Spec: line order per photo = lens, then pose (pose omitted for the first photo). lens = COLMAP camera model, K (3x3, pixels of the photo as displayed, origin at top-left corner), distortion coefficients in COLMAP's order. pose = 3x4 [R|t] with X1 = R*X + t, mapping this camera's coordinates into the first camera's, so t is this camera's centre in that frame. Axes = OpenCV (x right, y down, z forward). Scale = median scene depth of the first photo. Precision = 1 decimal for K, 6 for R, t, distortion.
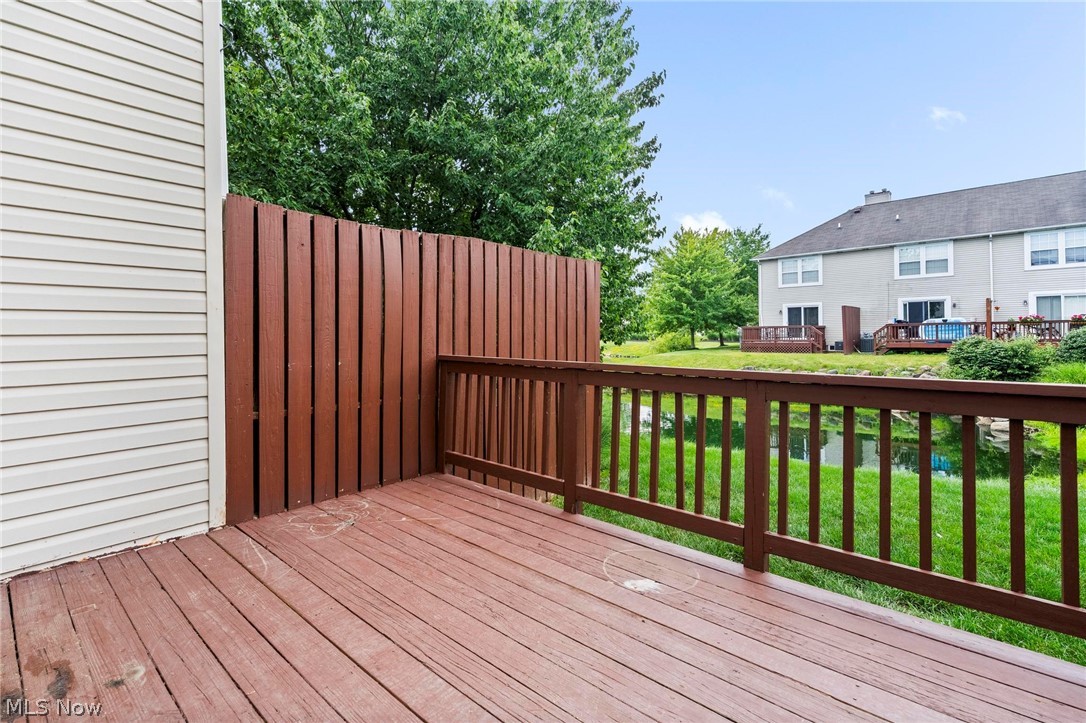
lens RADIAL K [[495.7, 0, 524.2], [0, 495.7, 335.2], [0, 0, 1]] dist [-0.000303, -0.000080]
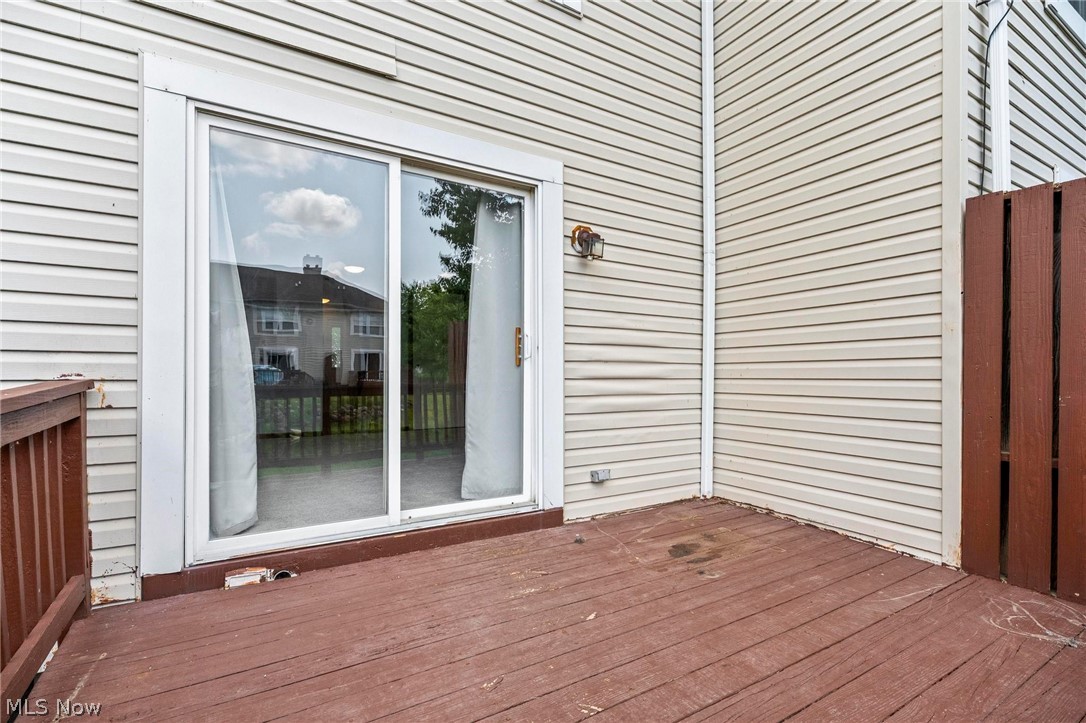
lens RADIAL K [[495.7, 0, 543.2], [0, 495.7, 368.1], [0, 0, 1]] dist [-0.000303, -0.000080]
pose [[-0.297385, 0.000594, -0.954758, 0.541846], [0.003013, 0.999995, -0.000316, 0.016954], [0.954753, -0.002970, -0.297385, 0.602289]]
